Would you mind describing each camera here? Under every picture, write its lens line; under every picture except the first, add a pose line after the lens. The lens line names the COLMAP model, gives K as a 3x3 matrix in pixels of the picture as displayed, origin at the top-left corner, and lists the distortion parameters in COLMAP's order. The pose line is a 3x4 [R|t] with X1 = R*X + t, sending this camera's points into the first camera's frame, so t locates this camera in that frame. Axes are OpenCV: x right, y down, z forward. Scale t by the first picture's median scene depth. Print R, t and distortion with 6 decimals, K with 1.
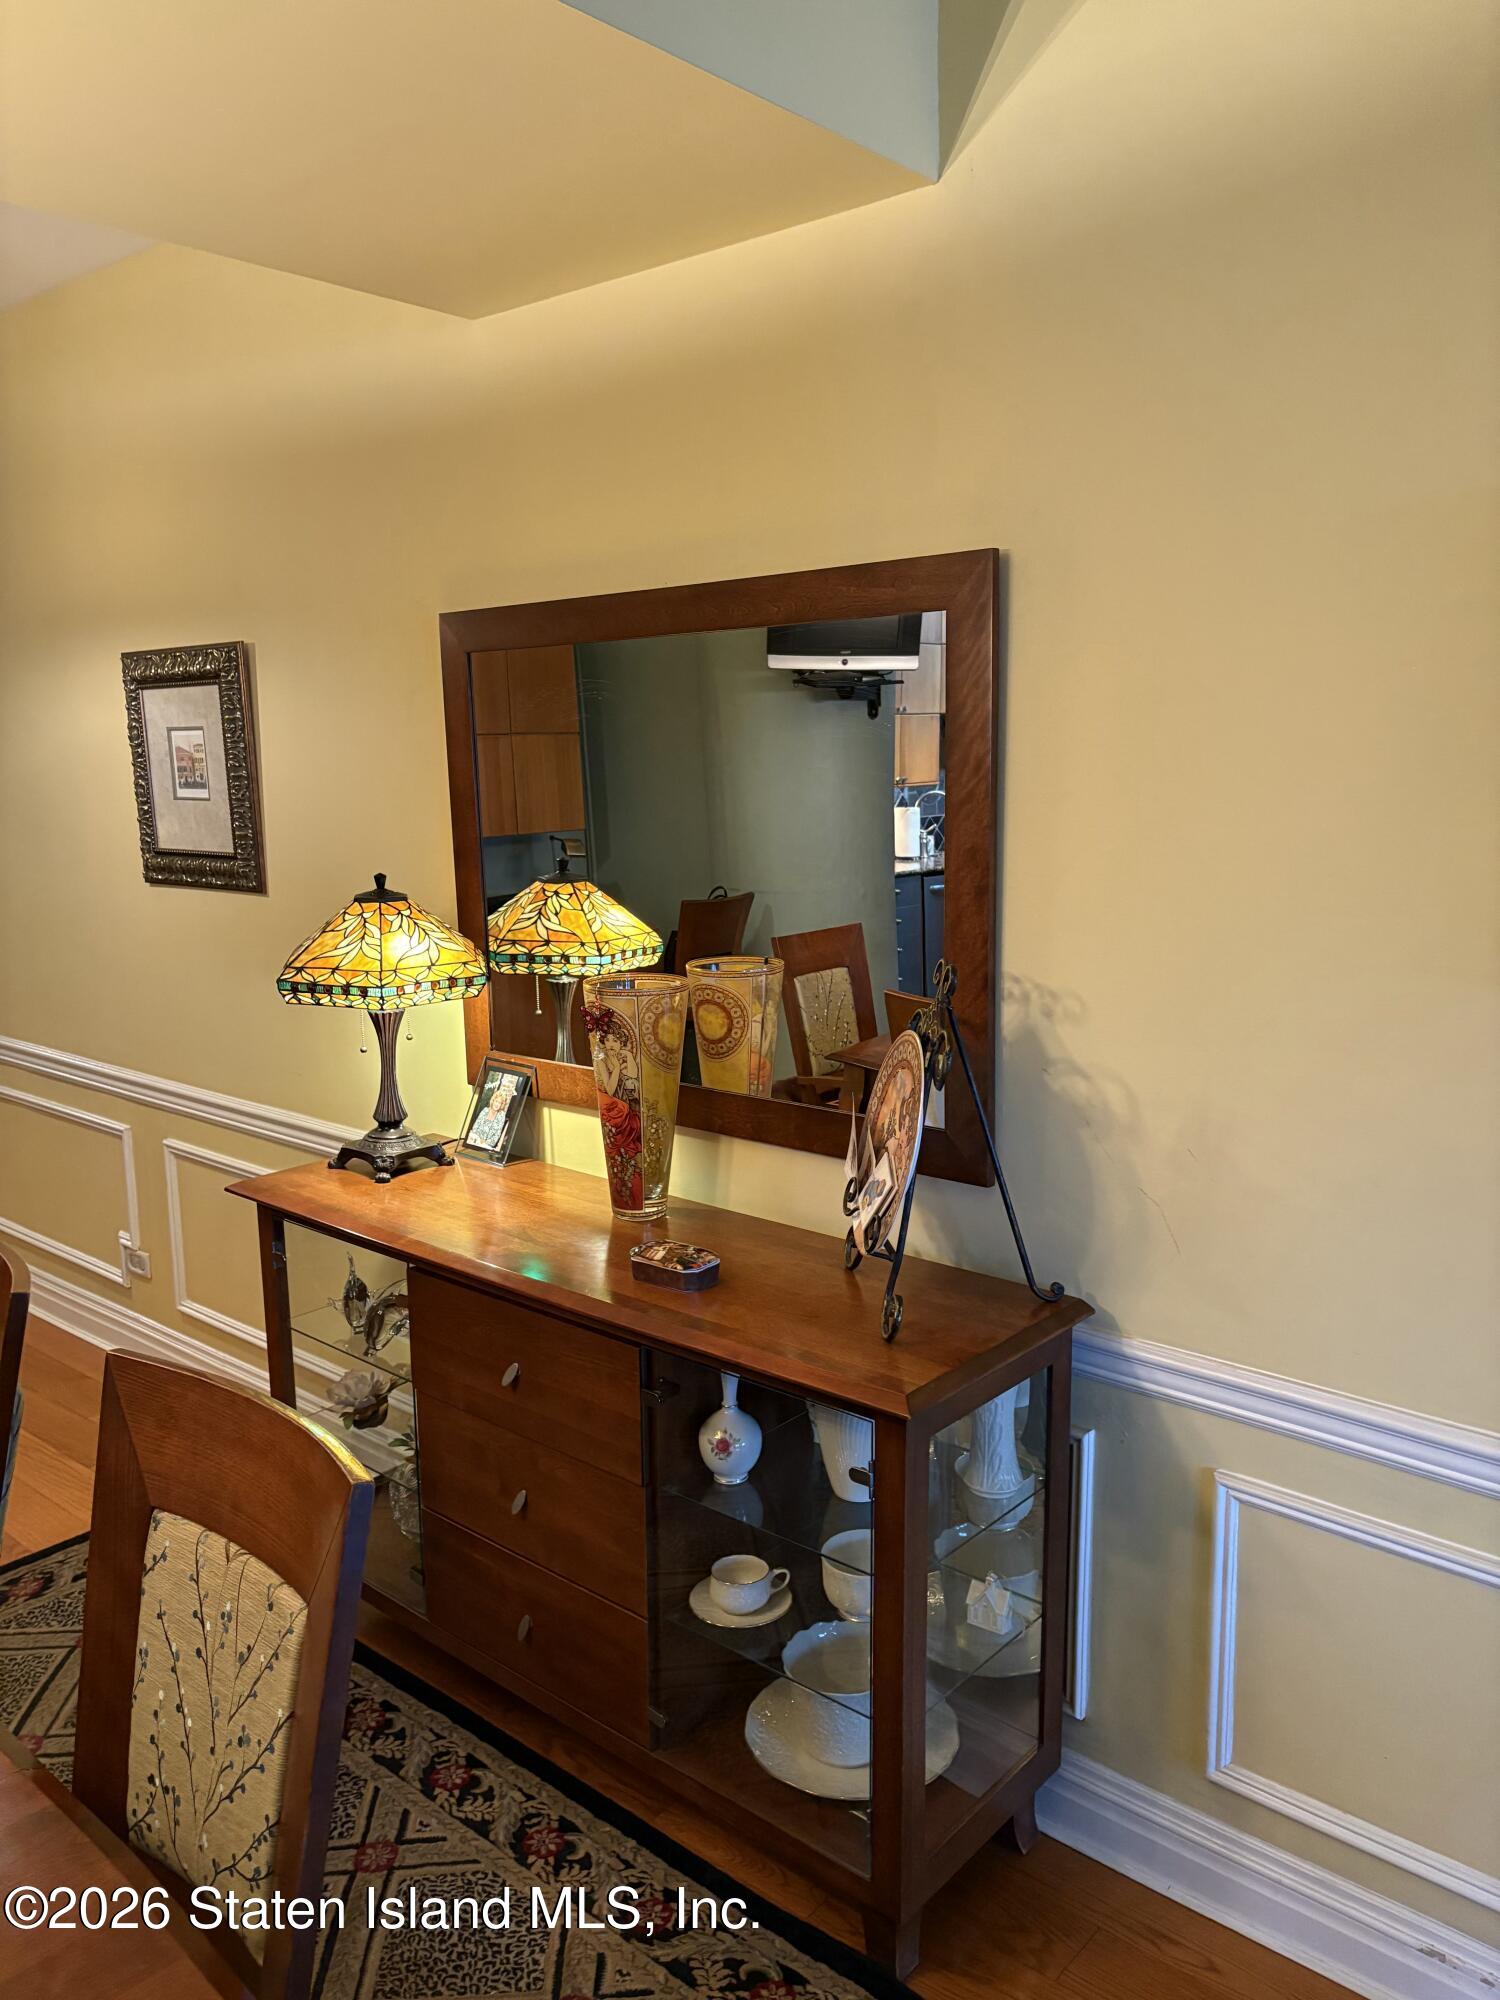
lens RADIAL K [[1511.7, 0, 750.0], [0, 1511.7, 1000.0], [0, 0, 1]] dist [0.053889, 0.006299]
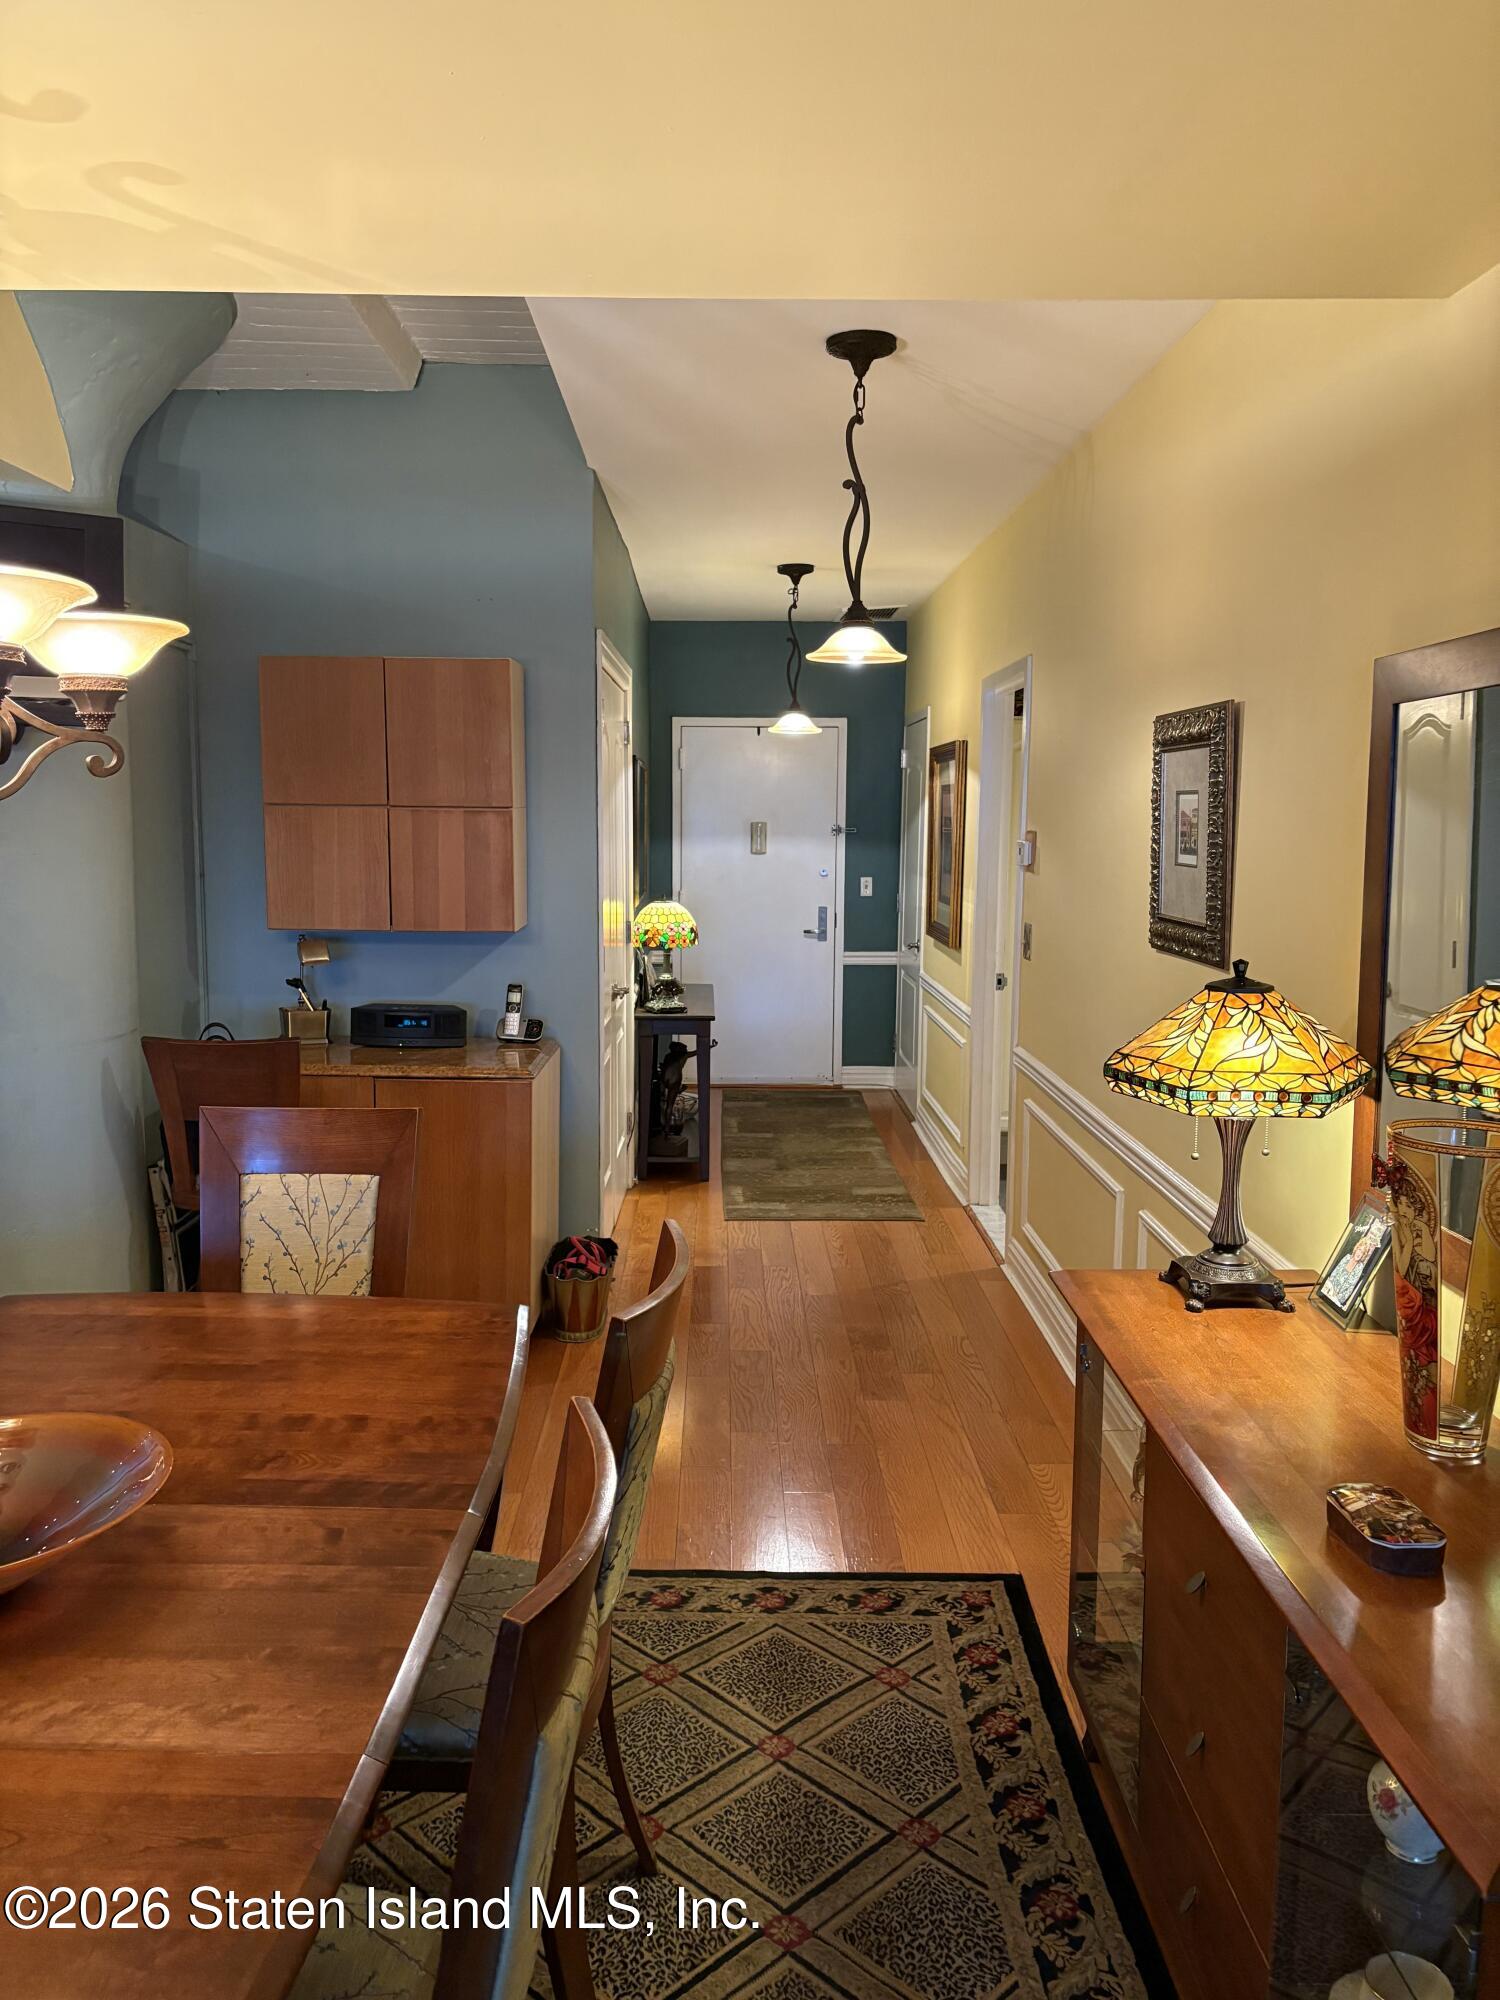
lens RADIAL K [[1508.6, 0, 750.0], [0, 1508.6, 1000.0], [0, 0, 1]] dist [0.090263, -0.090251]
pose [[0.666769, 0.106184, -0.737661, 0.214112], [-0.132622, 0.990905, 0.022762, -0.042747], [0.733369, 0.082653, 0.674787, 0.205577]]
